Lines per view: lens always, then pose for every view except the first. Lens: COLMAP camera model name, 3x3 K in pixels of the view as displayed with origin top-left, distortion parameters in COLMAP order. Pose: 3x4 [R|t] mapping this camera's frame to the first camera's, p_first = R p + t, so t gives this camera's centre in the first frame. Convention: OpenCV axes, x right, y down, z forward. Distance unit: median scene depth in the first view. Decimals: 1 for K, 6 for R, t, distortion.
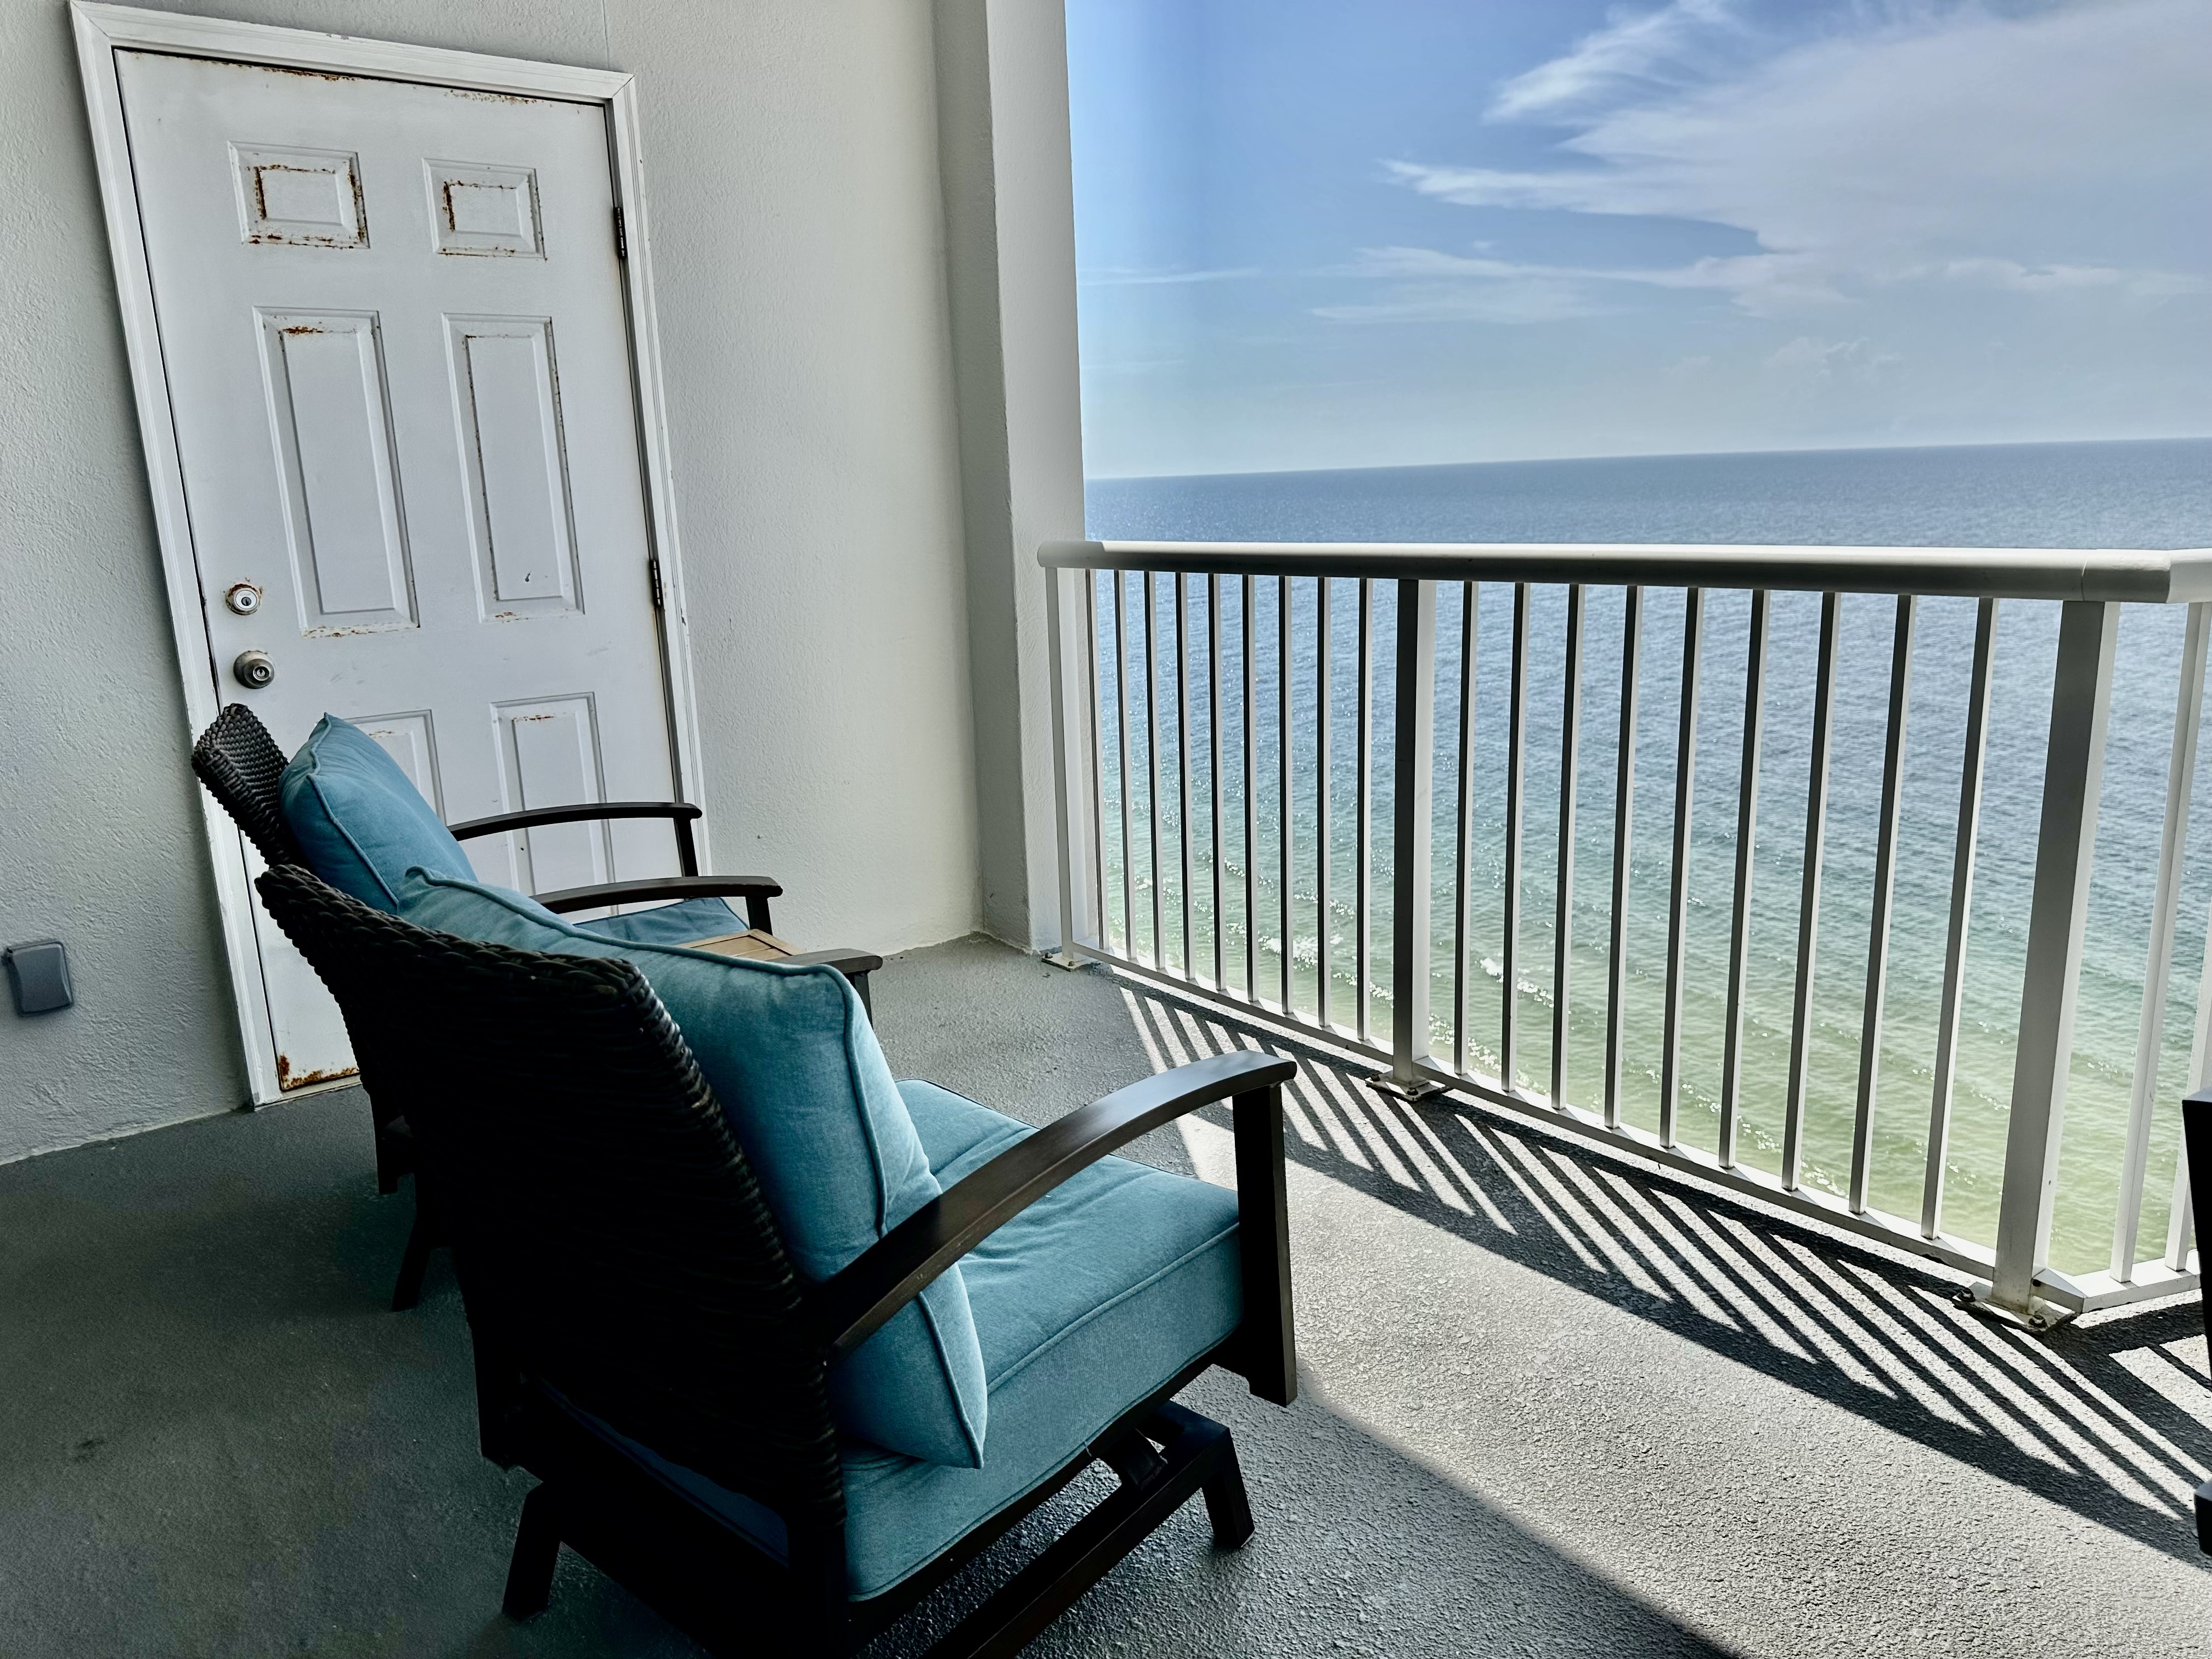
lens RADIAL K [[1492.3, 0, 1094.8], [0, 1492.3, 829.9], [0, 0, 1]] dist [0.011749, -0.006407]
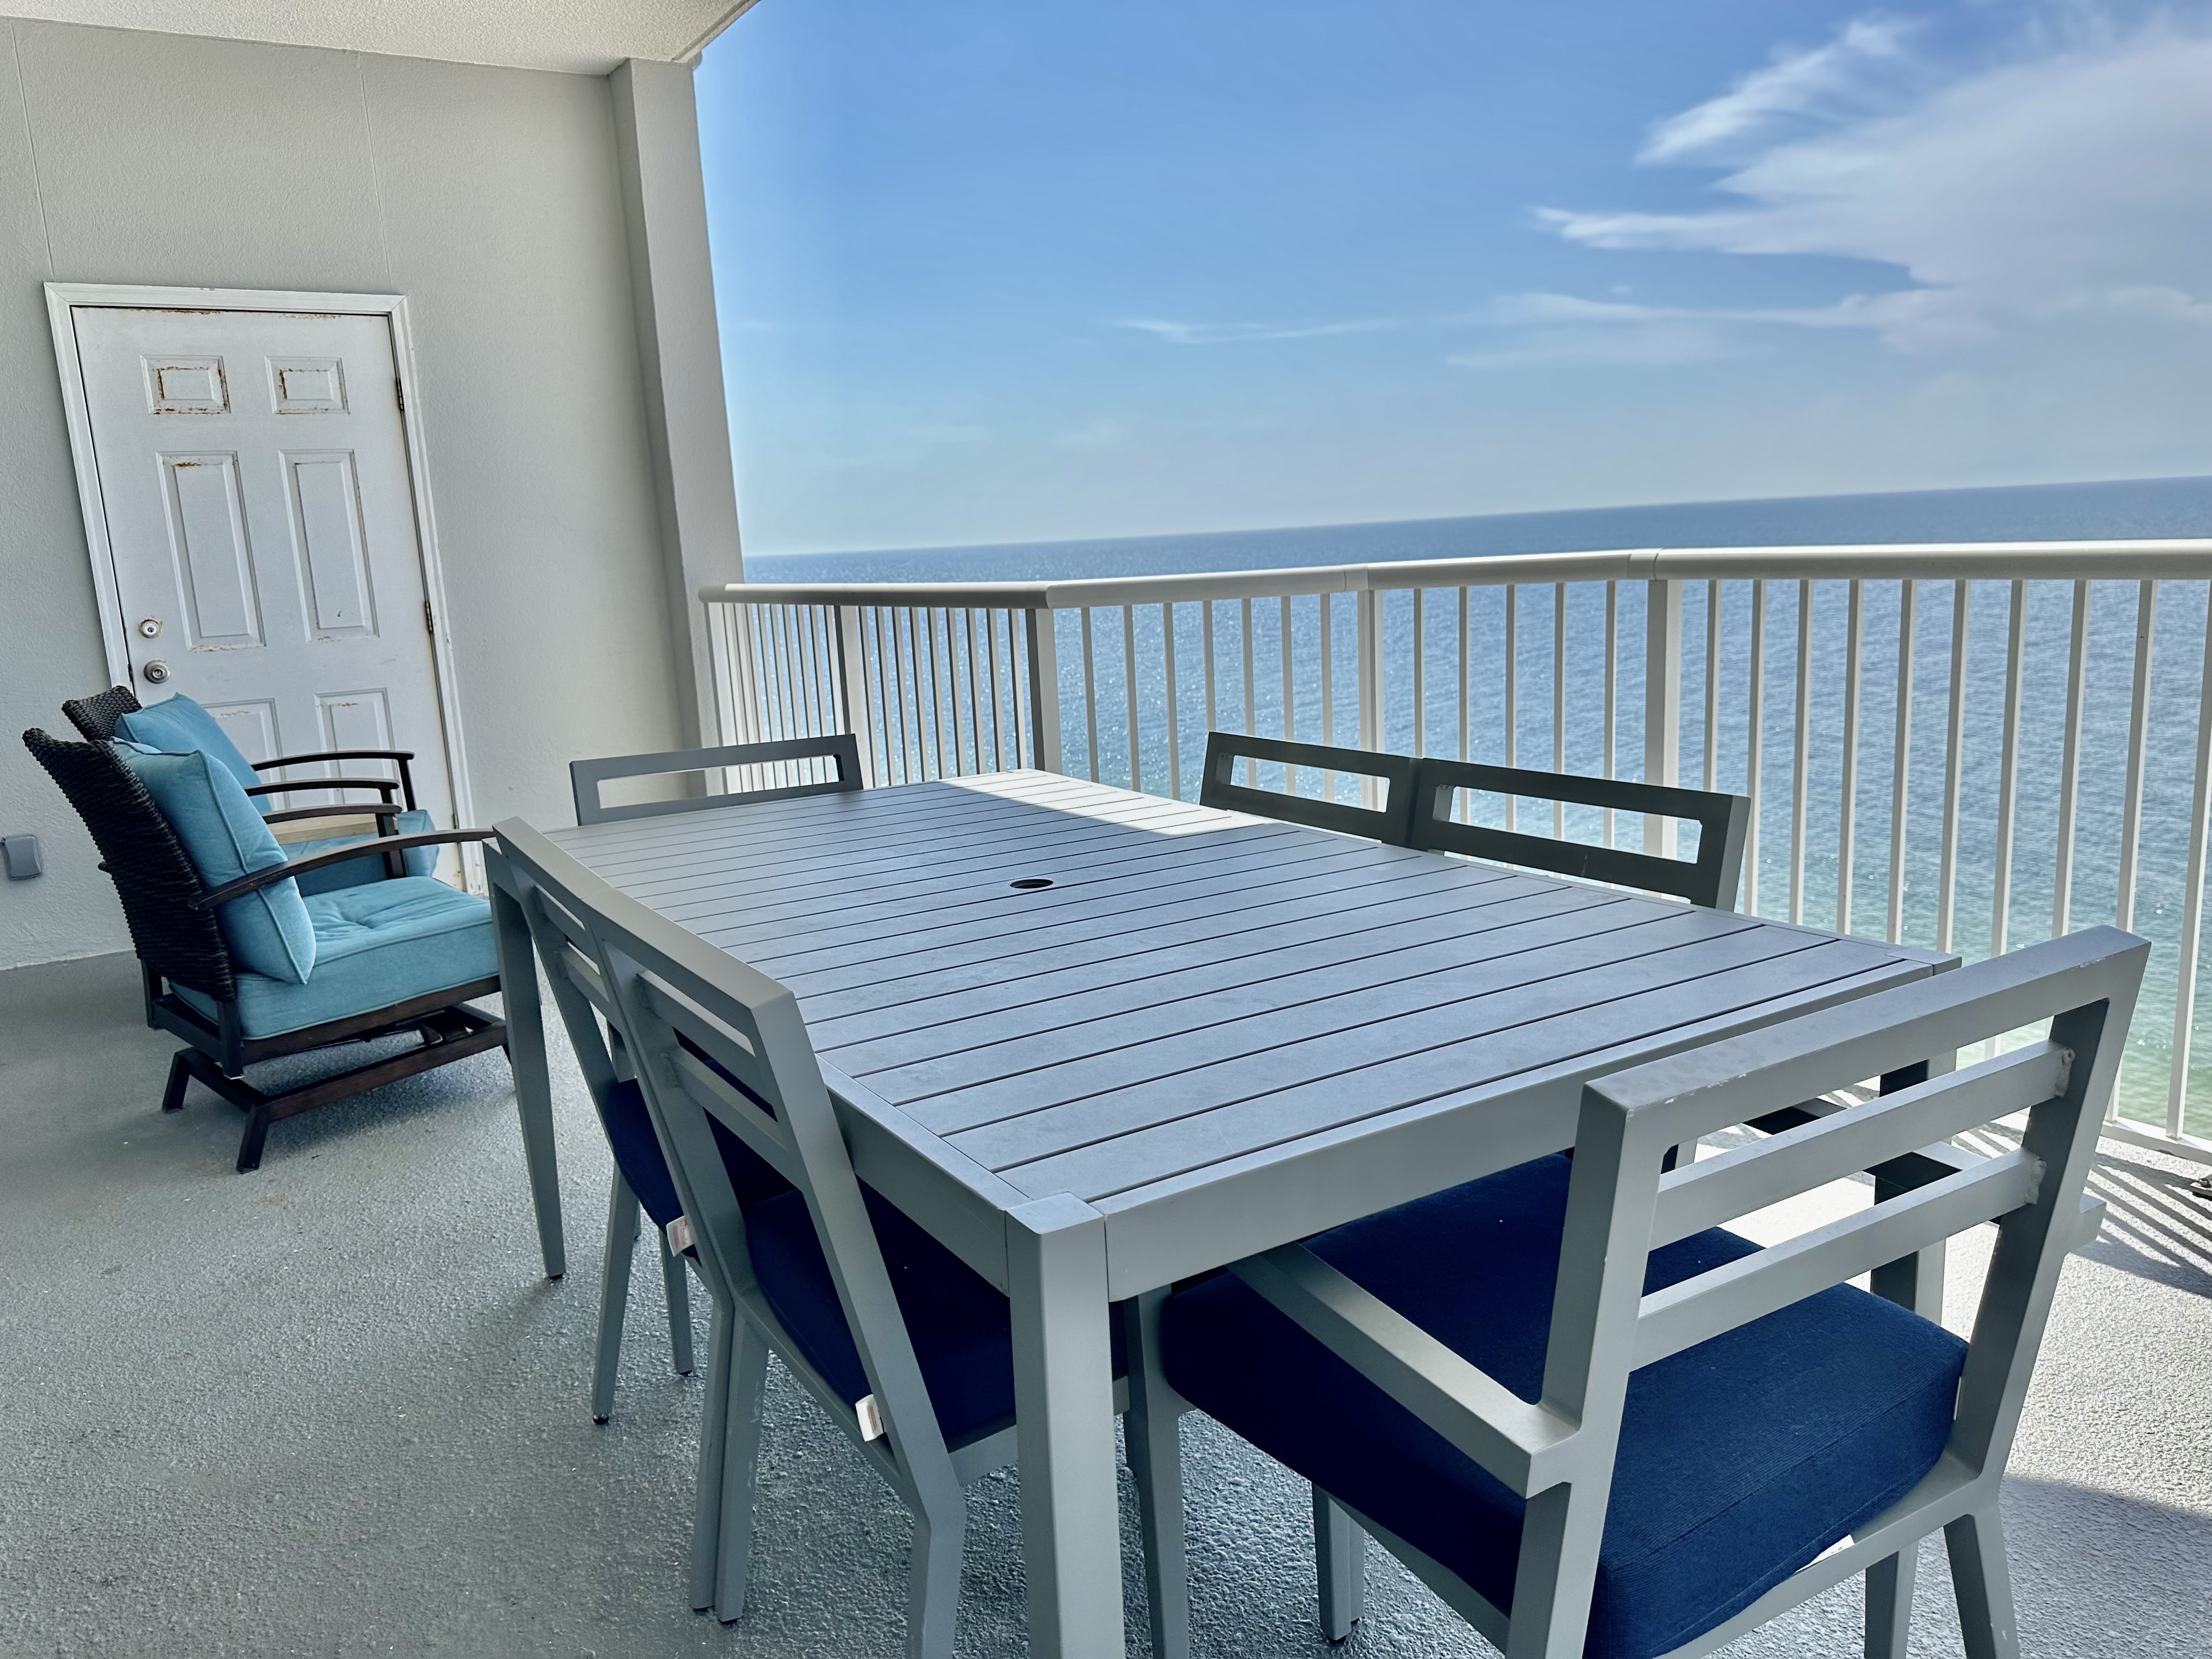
lens RADIAL K [[1492.3, 0, 1111.4], [0, 1492.3, 823.1], [0, 0, 1]] dist [0.011749, -0.006407]
pose [[0.996368, -0.001844, -0.085135, 0.577343], [-0.001367, 0.999290, -0.037638, 0.110916], [0.085144, 0.037618, 0.995658, -0.496165]]
